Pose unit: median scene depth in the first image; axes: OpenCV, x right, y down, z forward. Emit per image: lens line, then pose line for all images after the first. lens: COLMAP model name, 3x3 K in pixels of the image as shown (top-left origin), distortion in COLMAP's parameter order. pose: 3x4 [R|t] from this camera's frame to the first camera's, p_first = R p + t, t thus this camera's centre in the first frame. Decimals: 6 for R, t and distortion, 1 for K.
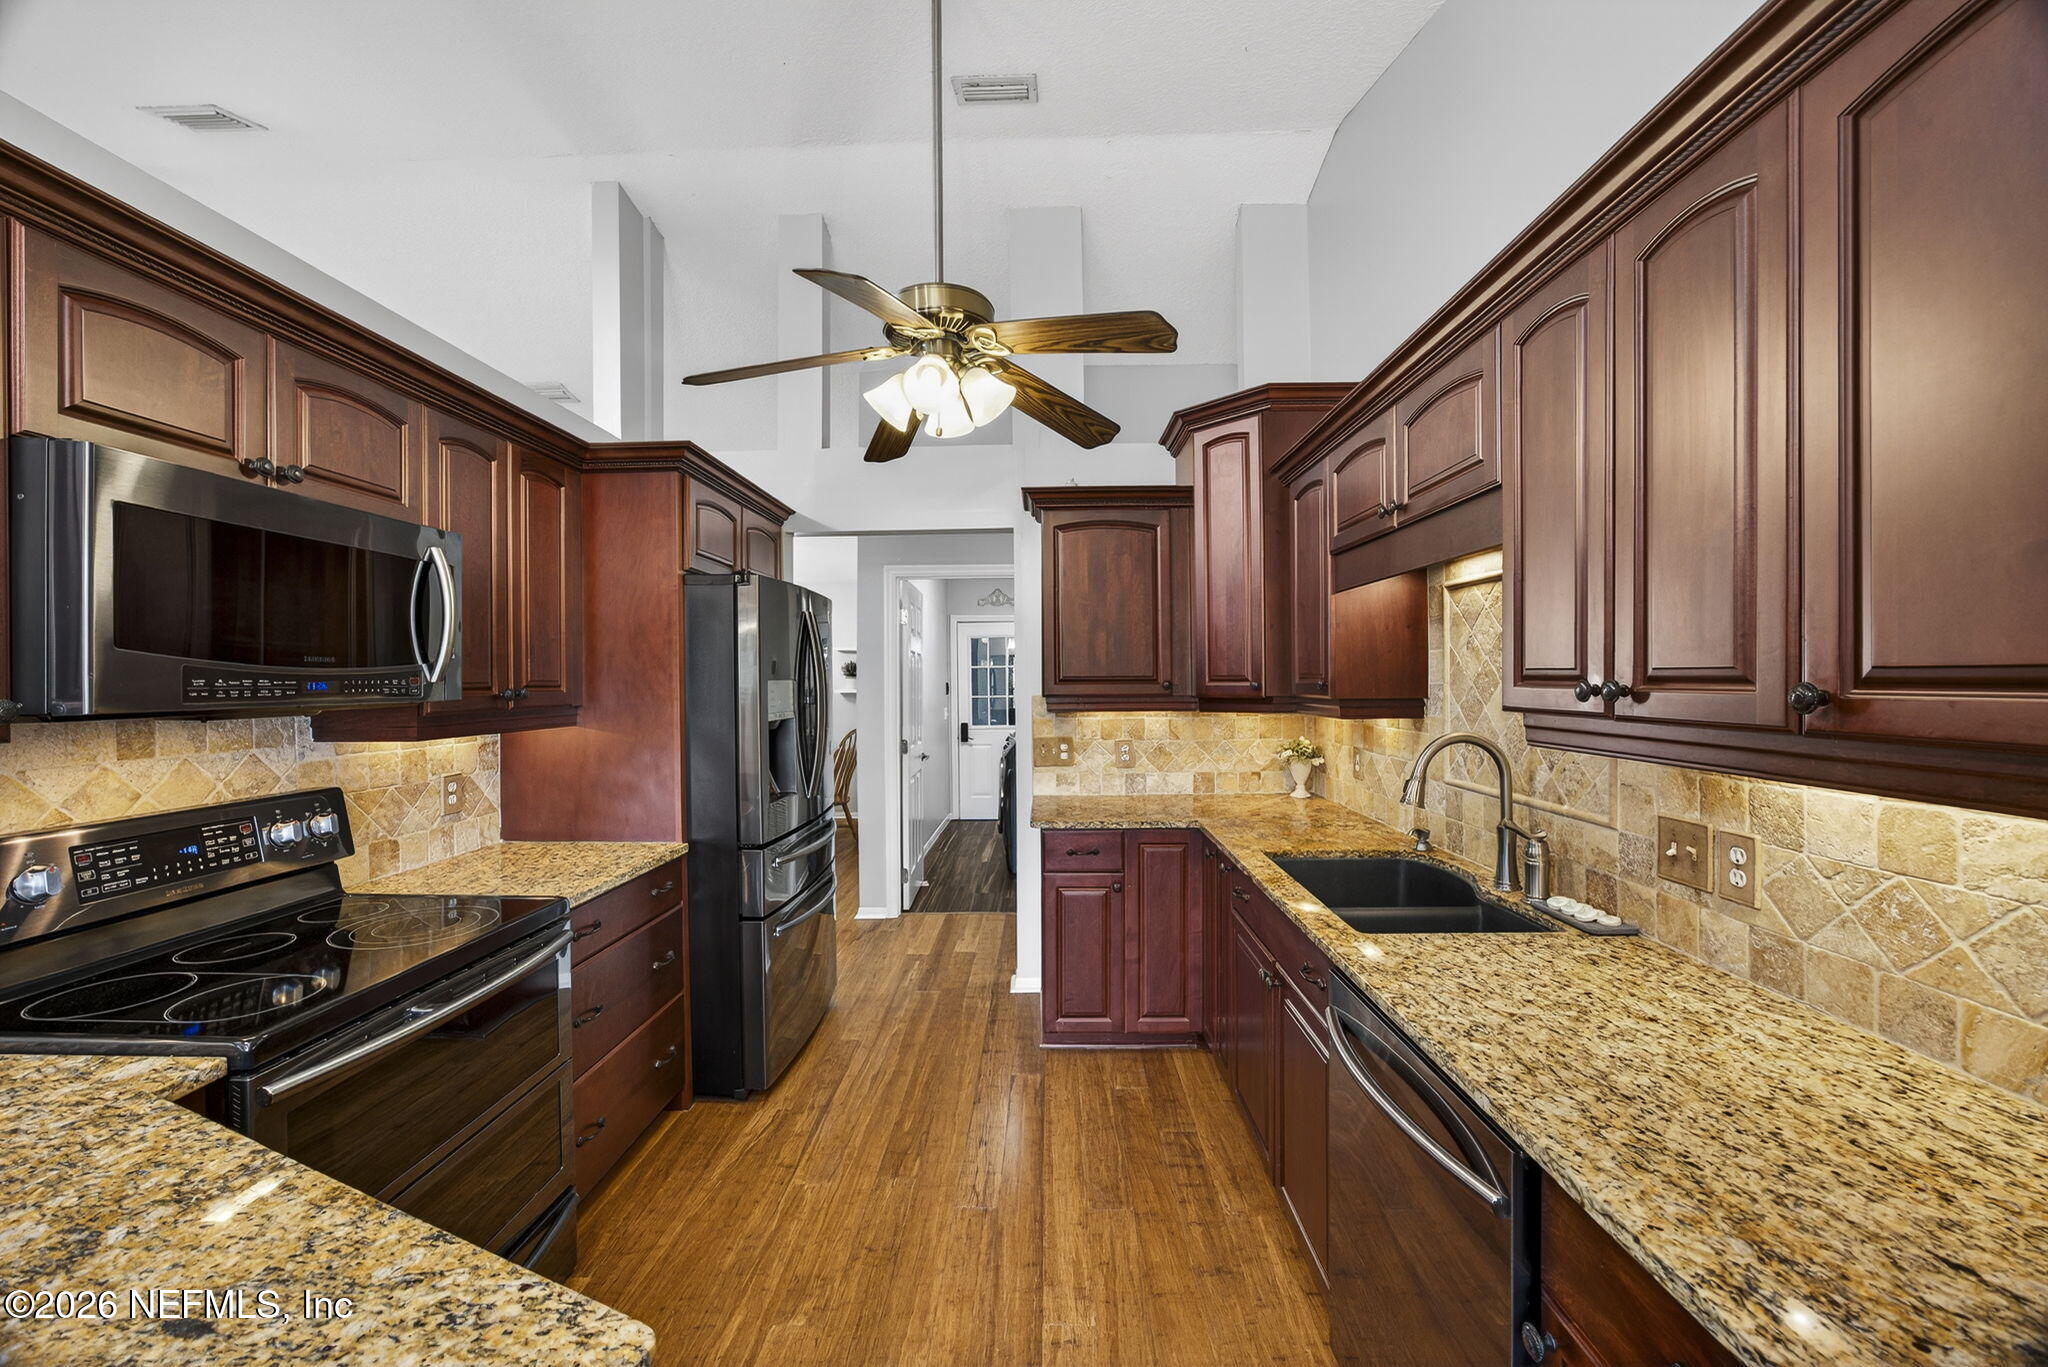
lens RADIAL K [[798.8, 0, 1025.8], [0, 798.8, 690.0], [0, 0, 1]] dist [-0.042754, 0.023987]
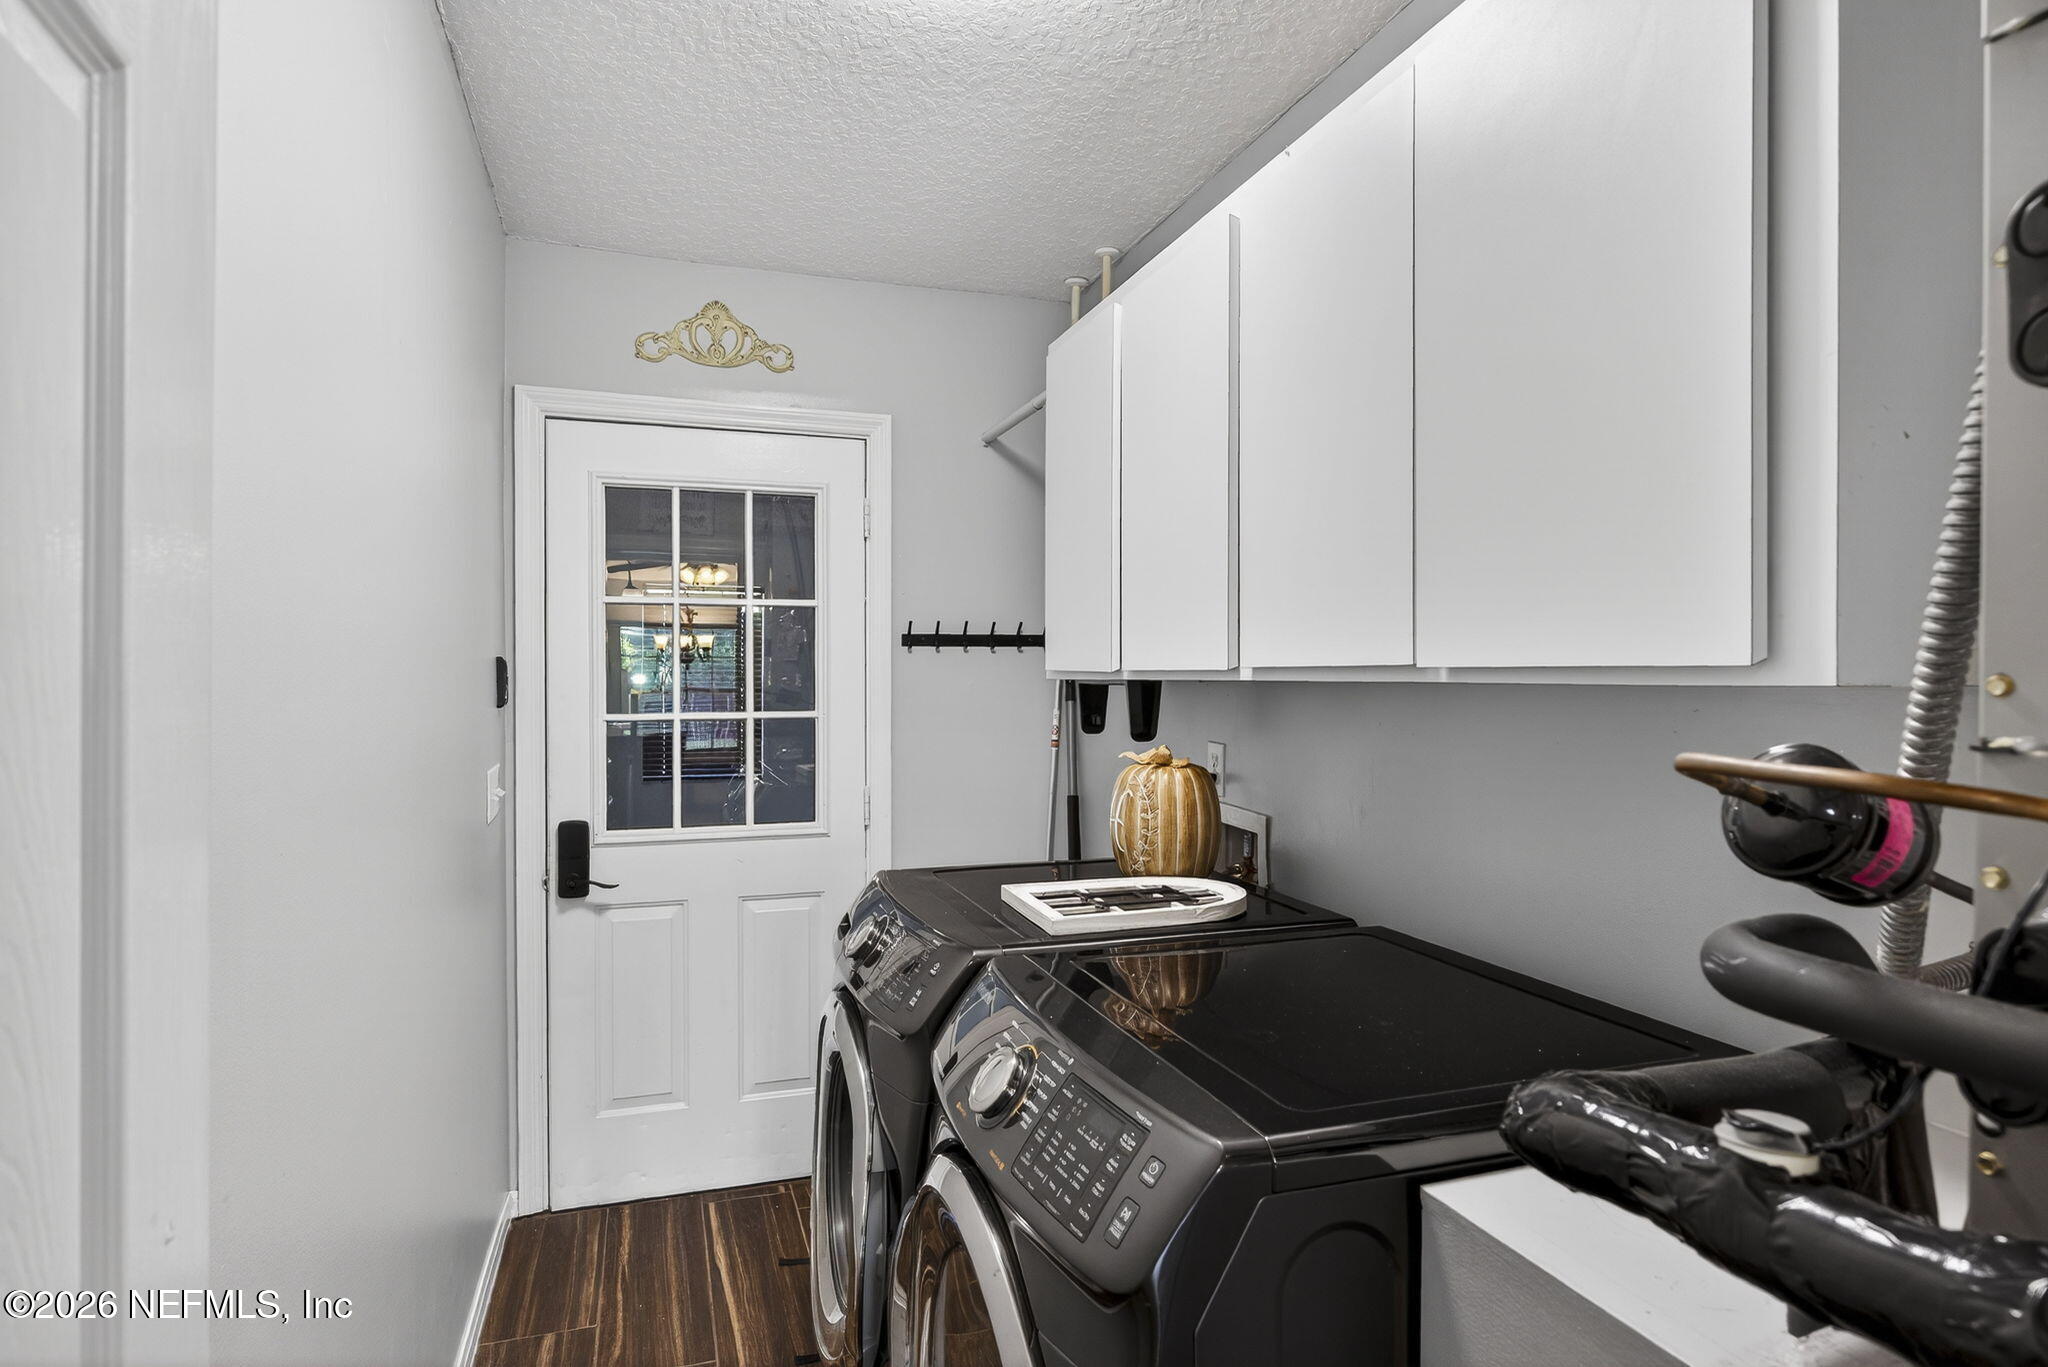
lens RADIAL K [[1115.6, 0, 1026.2], [0, 1115.6, 678.5], [0, 0, 1]] dist [-0.018184, 0.000906]
pose [[0.941618, 0.005496, 0.336639, -0.190201], [-0.003796, 0.999977, -0.005708, -0.006845], [-0.336663, 0.004097, 0.941616, 1.950708]]
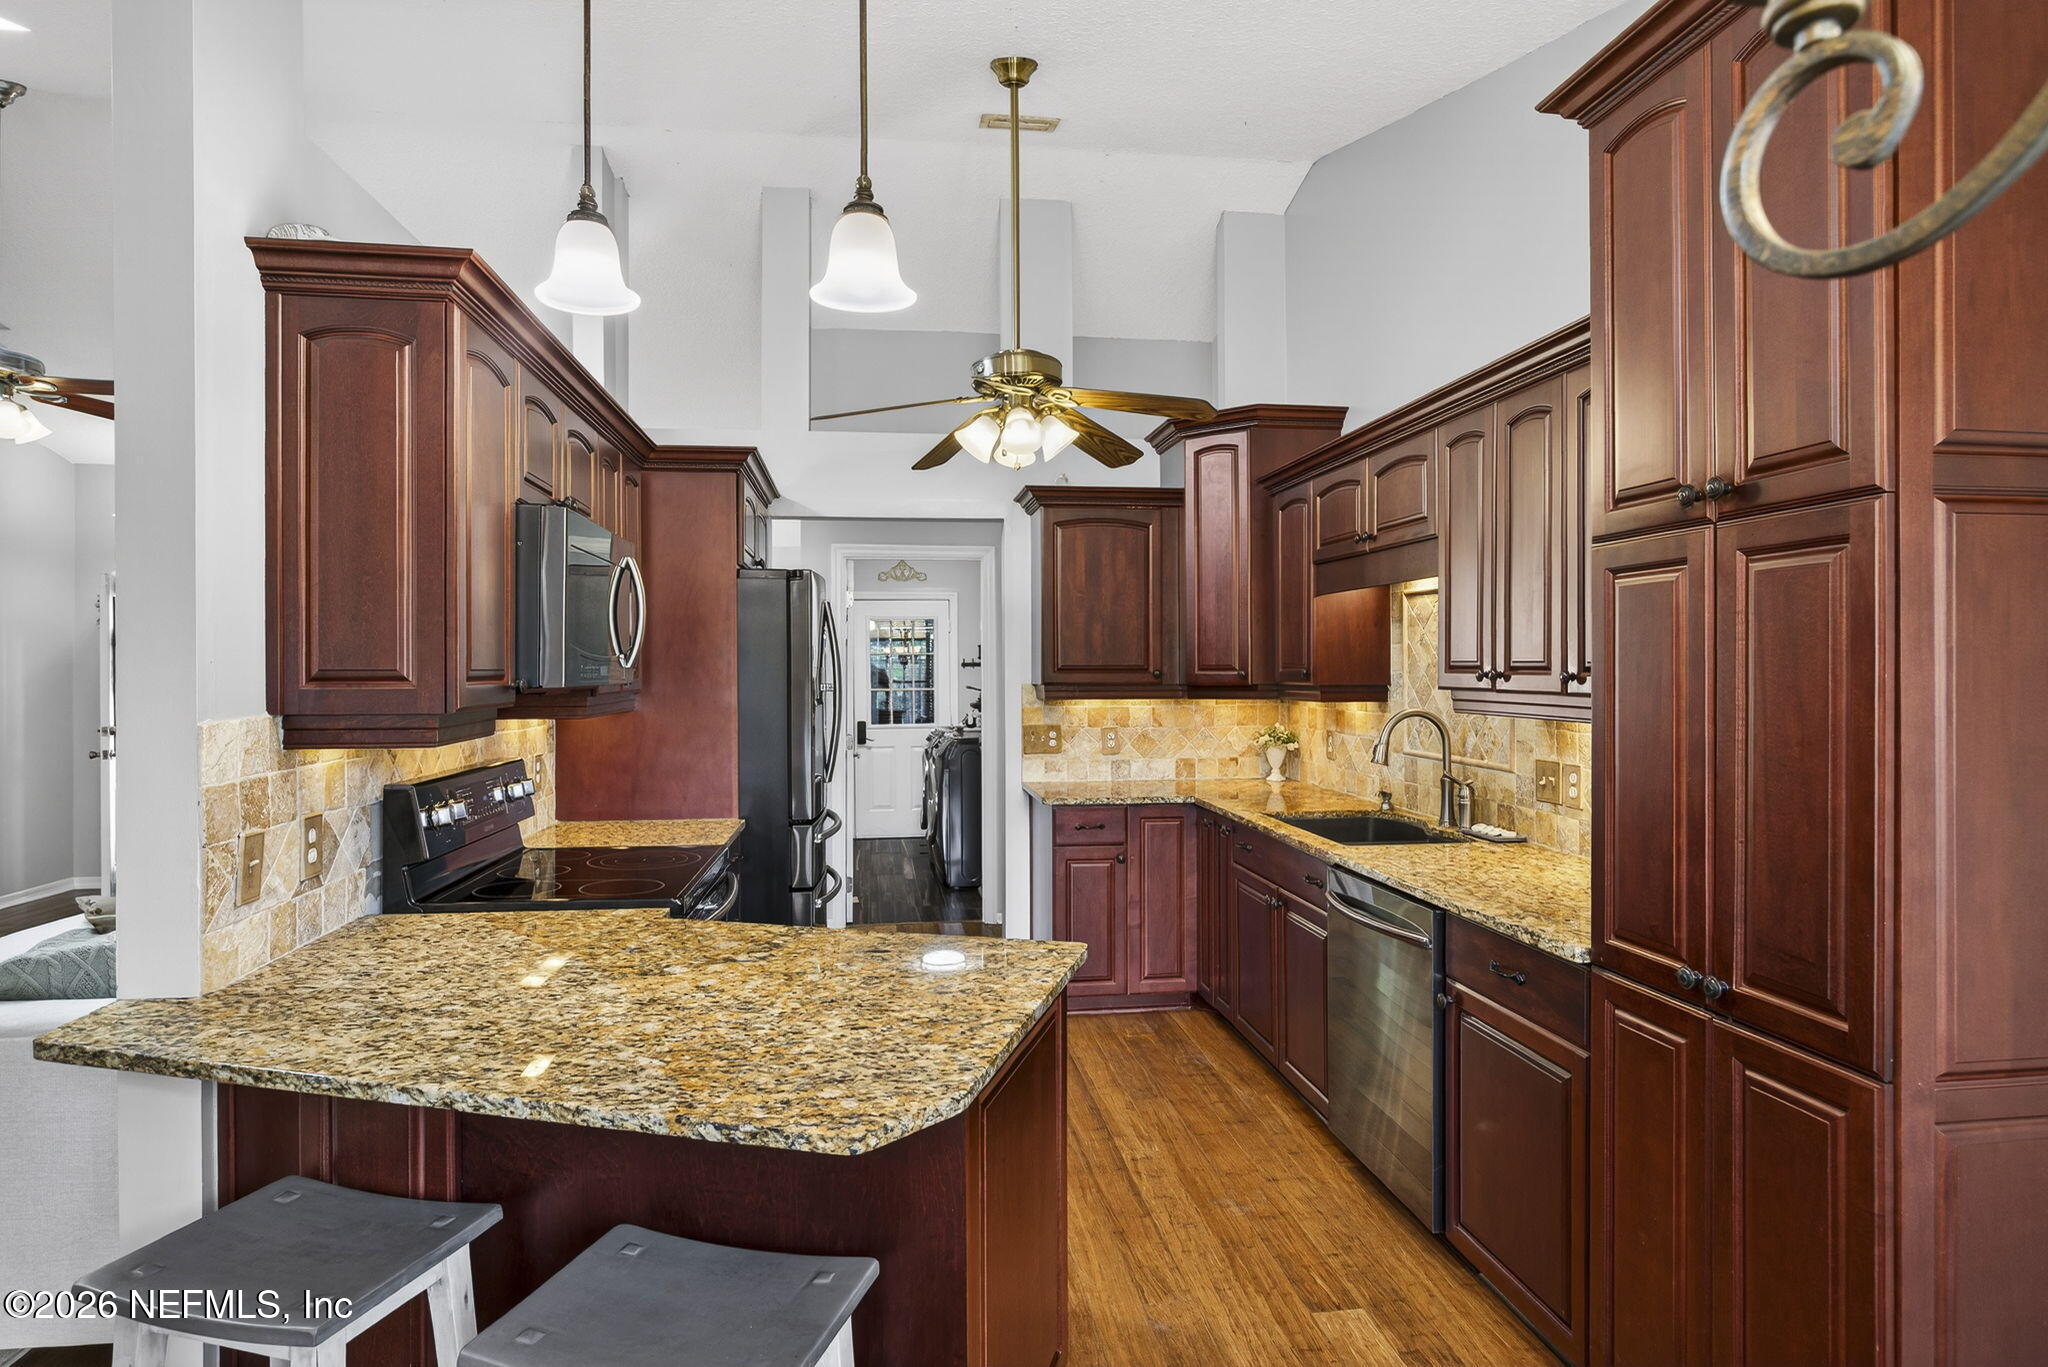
lens RADIAL K [[1115.6, 0, 1026.2], [0, 1115.6, 678.5], [0, 0, 1]] dist [-0.018184, 0.000906]
pose [[0.988112, 0.002850, 0.153711, -0.267617], [-0.002008, 0.999982, -0.005634, 0.010606], [-0.153724, 0.005259, 0.988100, -0.525315]]
